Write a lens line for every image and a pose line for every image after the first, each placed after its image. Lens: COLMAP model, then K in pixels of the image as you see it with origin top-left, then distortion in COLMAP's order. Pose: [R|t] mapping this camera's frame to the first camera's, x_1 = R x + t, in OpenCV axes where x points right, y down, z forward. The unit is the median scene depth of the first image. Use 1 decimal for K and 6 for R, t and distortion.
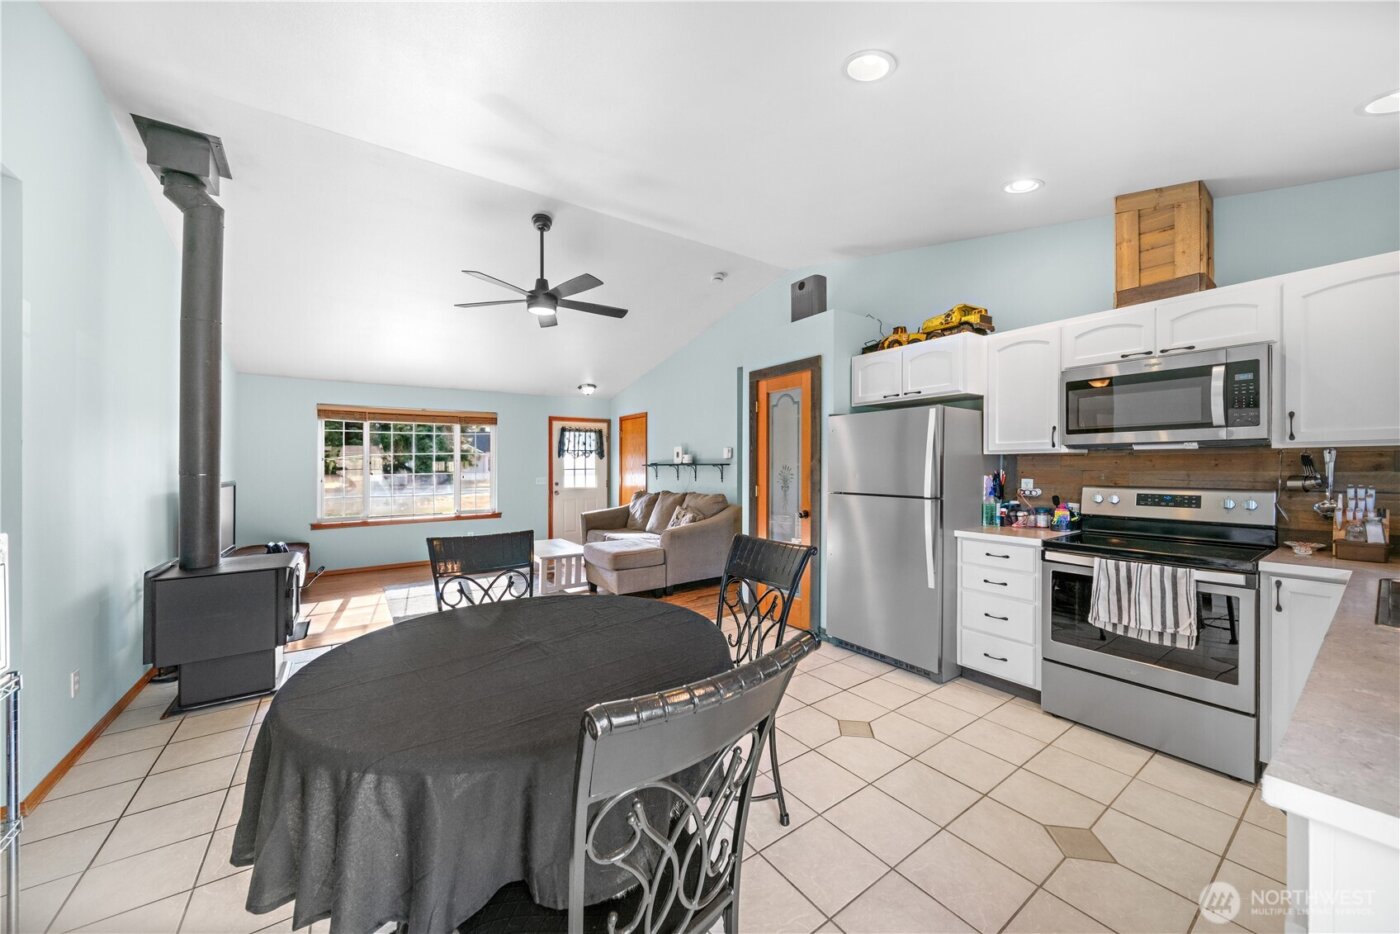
lens RADIAL K [[500.9, 0, 699.6], [0, 500.9, 457.7], [0, 0, 1]] dist [0.002396, -0.001308]
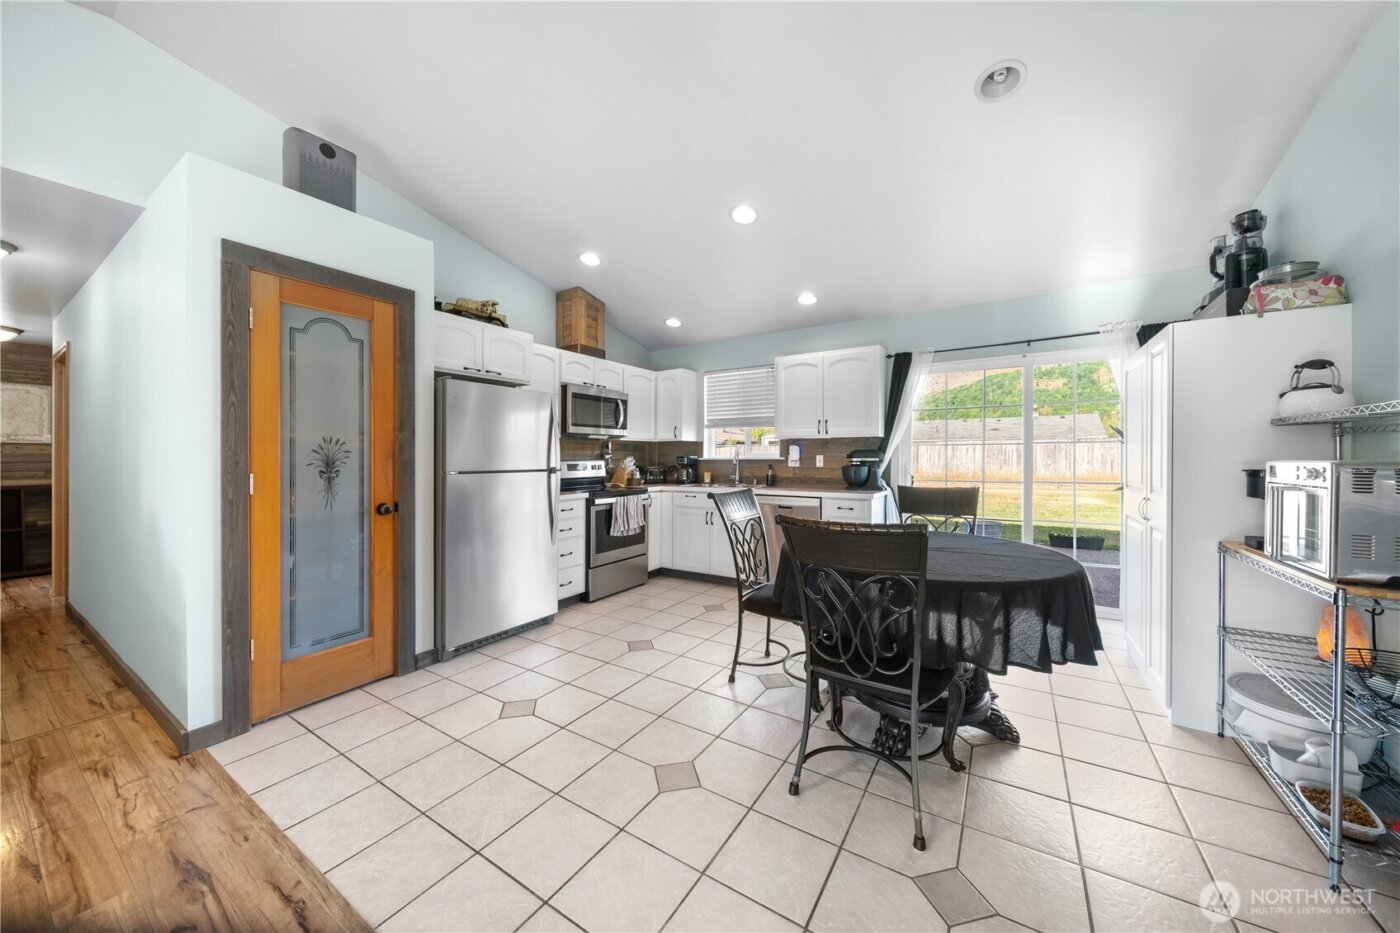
lens RADIAL K [[500.9, 0, 689.7], [0, 500.9, 467.5], [0, 0, 1]] dist [0.002396, -0.001308]
pose [[-0.374230, -0.006003, 0.927316, -0.330782], [-0.003093, 0.999982, 0.005225, 0.028814], [-0.927331, -0.000913, -0.374242, 0.489728]]
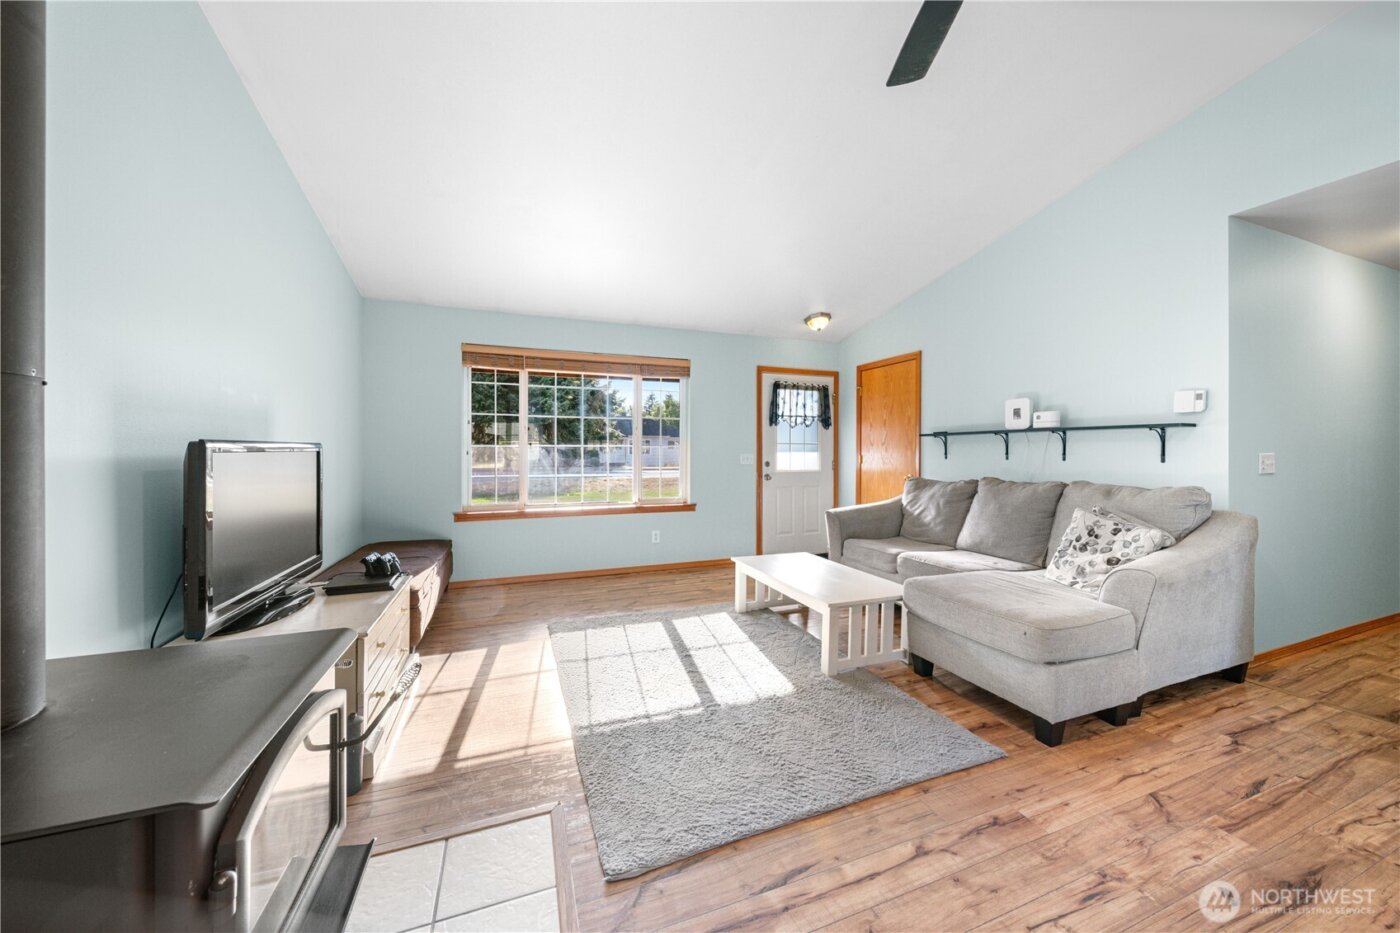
lens RADIAL K [[500.9, 0, 696.5], [0, 500.9, 445.2], [0, 0, 1]] dist [0.002396, -0.001308]
pose [[0.968914, 0.005066, -0.247344, -0.236595], [-0.005076, 0.999987, 0.000597, 0.029349], [0.247344, 0.000677, 0.968927, 0.351544]]
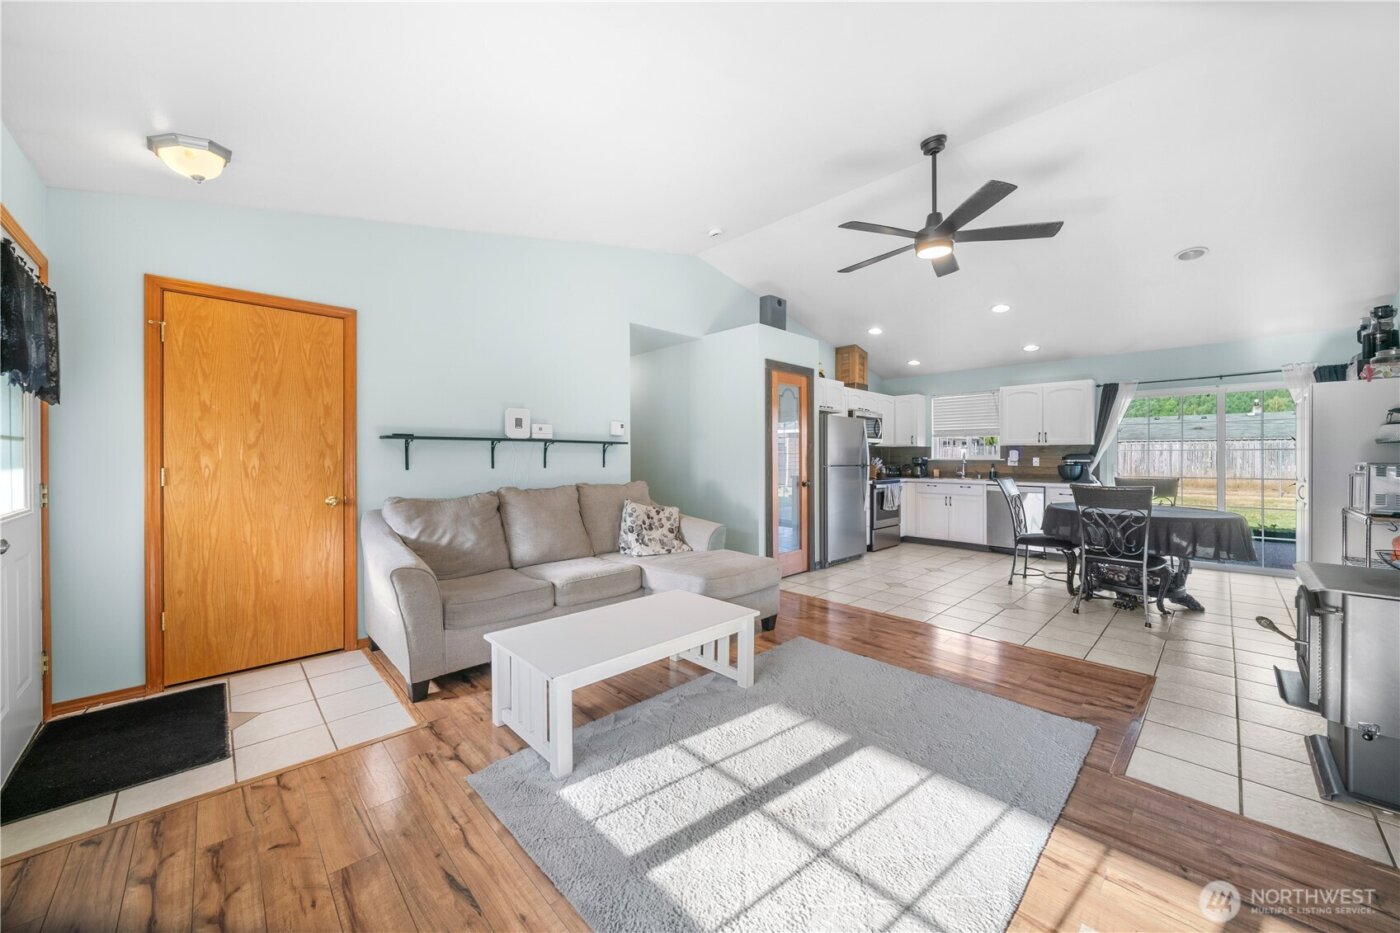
lens RADIAL K [[500.9, 0, 686.7], [0, 500.9, 459.4], [0, 0, 1]] dist [0.002396, -0.001308]
pose [[-0.133995, 0.007586, 0.990953, -0.600541], [-0.013658, 0.999862, -0.009501, 0.036469], [-0.990888, -0.014808, -0.133873, 0.837863]]
